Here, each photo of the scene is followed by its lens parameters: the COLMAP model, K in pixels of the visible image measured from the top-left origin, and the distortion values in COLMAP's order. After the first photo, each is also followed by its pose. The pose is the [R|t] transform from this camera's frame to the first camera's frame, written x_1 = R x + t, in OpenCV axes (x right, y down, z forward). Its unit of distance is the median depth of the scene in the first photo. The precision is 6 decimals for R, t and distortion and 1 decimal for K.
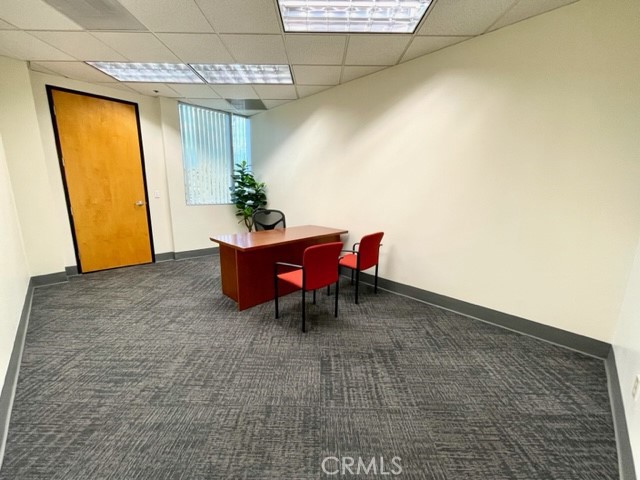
lens RADIAL K [[258.8, 0, 319.5], [0, 258.8, 242.4], [0, 0, 1]] dist [-0.000026, -0.000355]
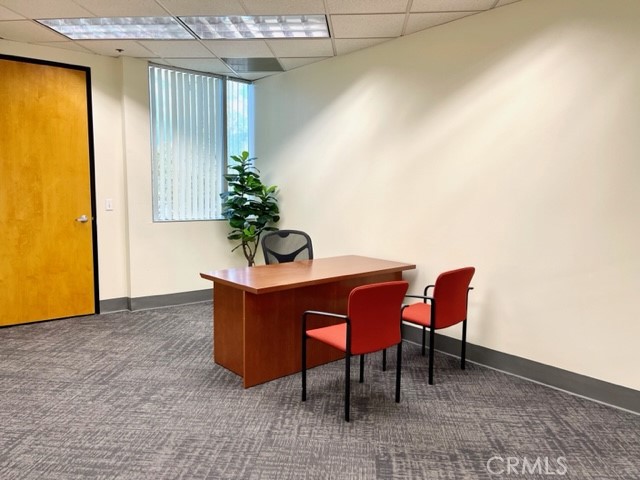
lens RADIAL K [[488.4, 0, 319.1], [0, 488.4, 241.3], [0, 0, 1]] dist [0.027573, -0.007156]
pose [[0.996548, 0.005963, -0.082808, -0.023940], [-0.014084, 0.995103, -0.097833, 0.016834], [0.081820, 0.098661, 0.991752, -0.186732]]
